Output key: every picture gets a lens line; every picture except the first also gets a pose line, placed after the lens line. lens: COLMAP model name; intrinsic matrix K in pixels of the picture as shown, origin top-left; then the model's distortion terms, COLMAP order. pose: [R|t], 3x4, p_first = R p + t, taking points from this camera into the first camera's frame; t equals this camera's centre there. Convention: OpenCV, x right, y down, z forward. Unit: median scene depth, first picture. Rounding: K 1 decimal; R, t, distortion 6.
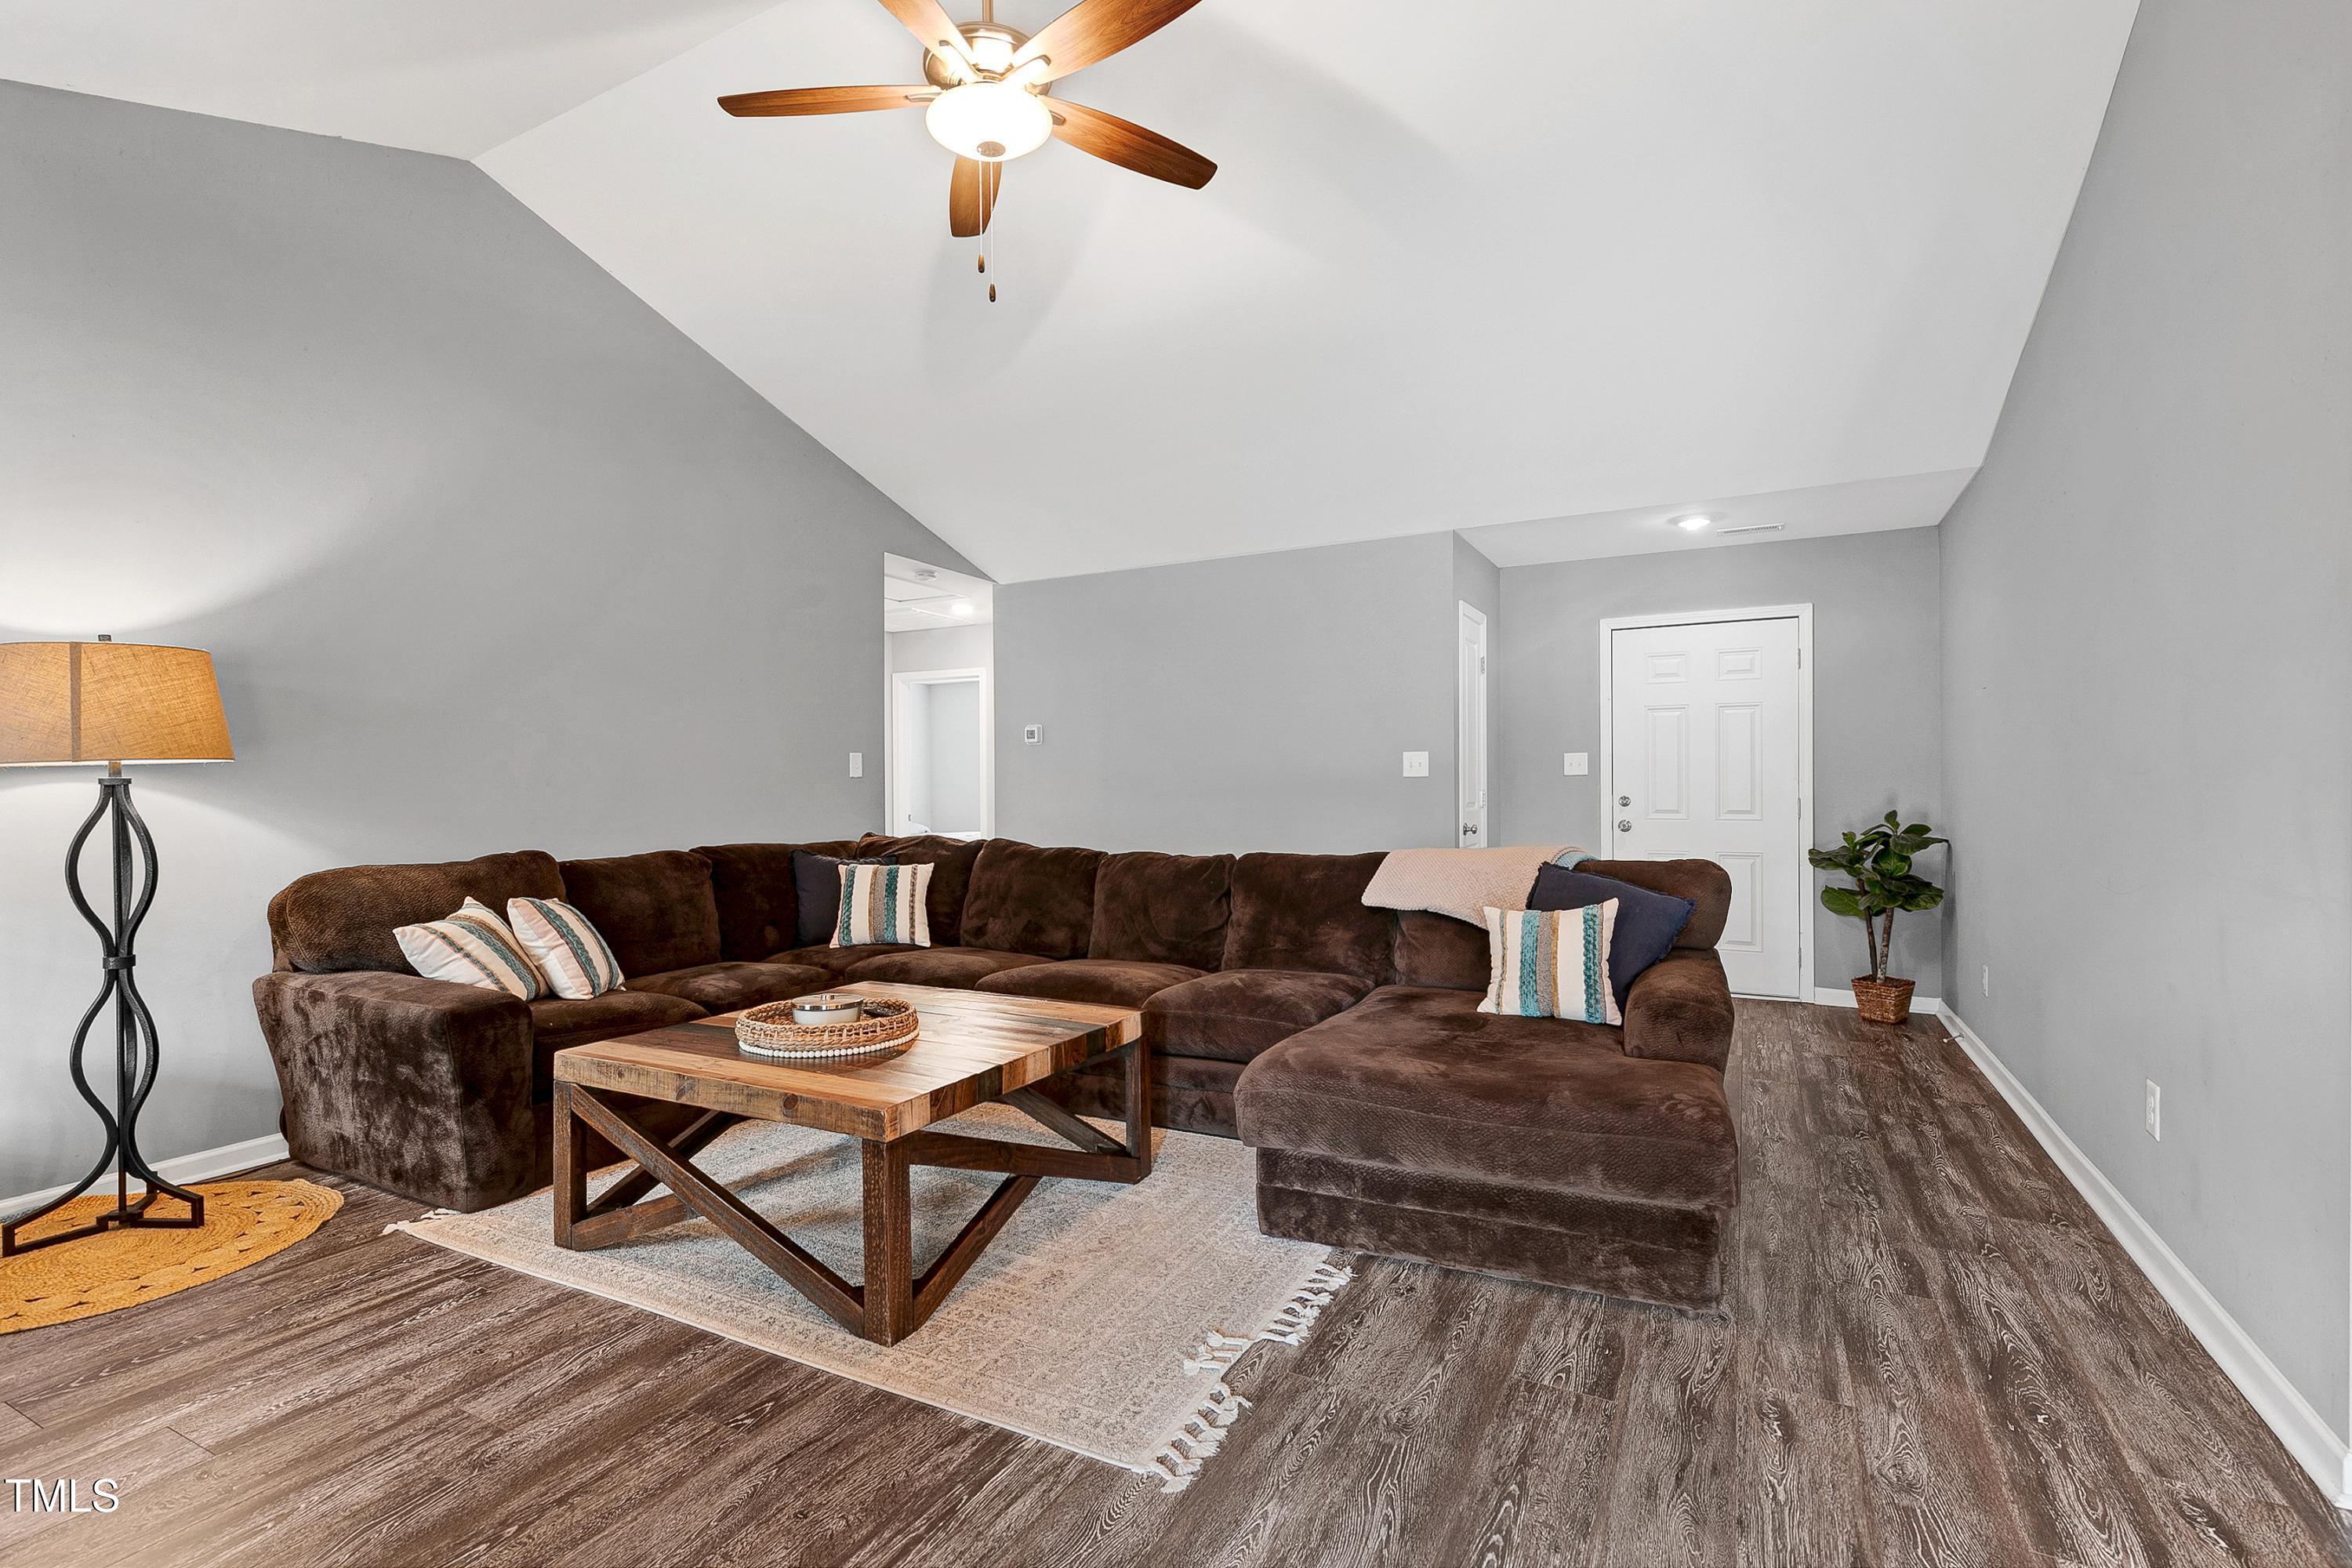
lens RADIAL K [[1071.8, 0, 1168.9], [0, 1071.8, 788.7], [0, 0, 1]] dist [0.010441, -0.002462]
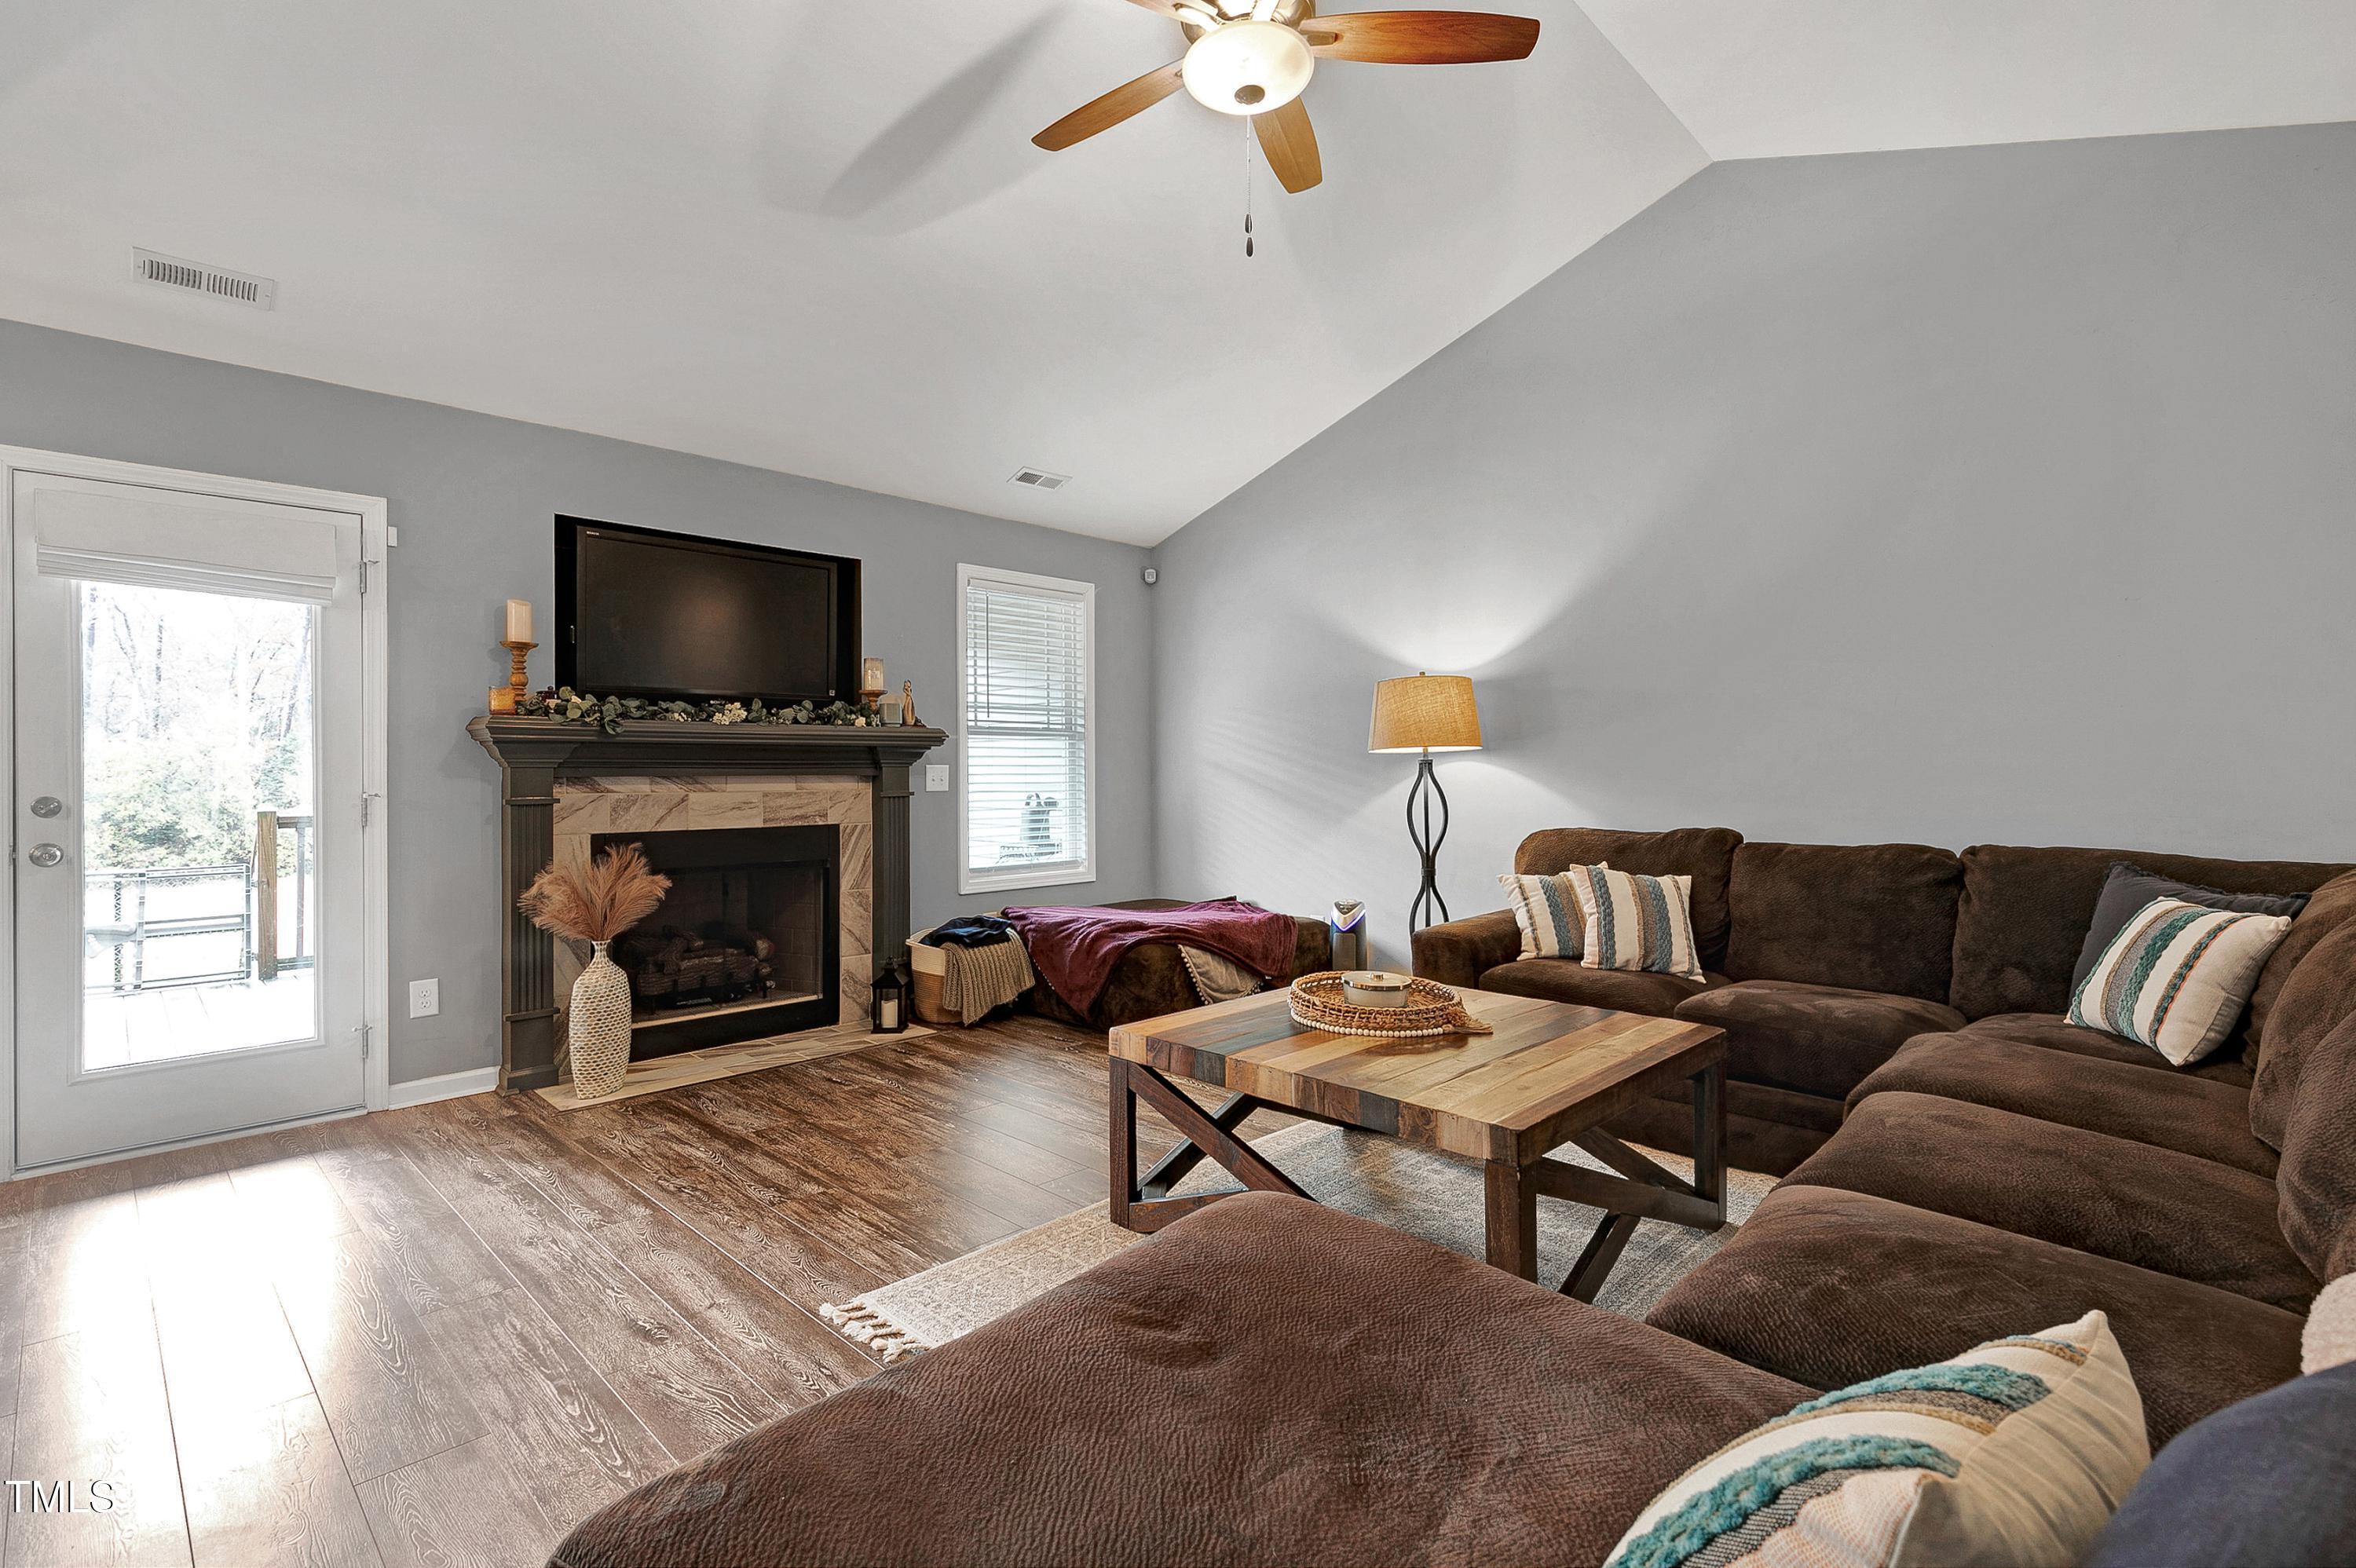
lens RADIAL K [[1073.5, 0, 1164.9], [0, 1073.5, 771.9], [0, 0, 1]] dist [0.010441, -0.002462]
pose [[-0.279390, 0.010267, -0.960123, 0.647487], [0.003192, 0.999947, 0.009764, -0.007651], [0.960172, -0.000337, -0.279408, 1.001600]]
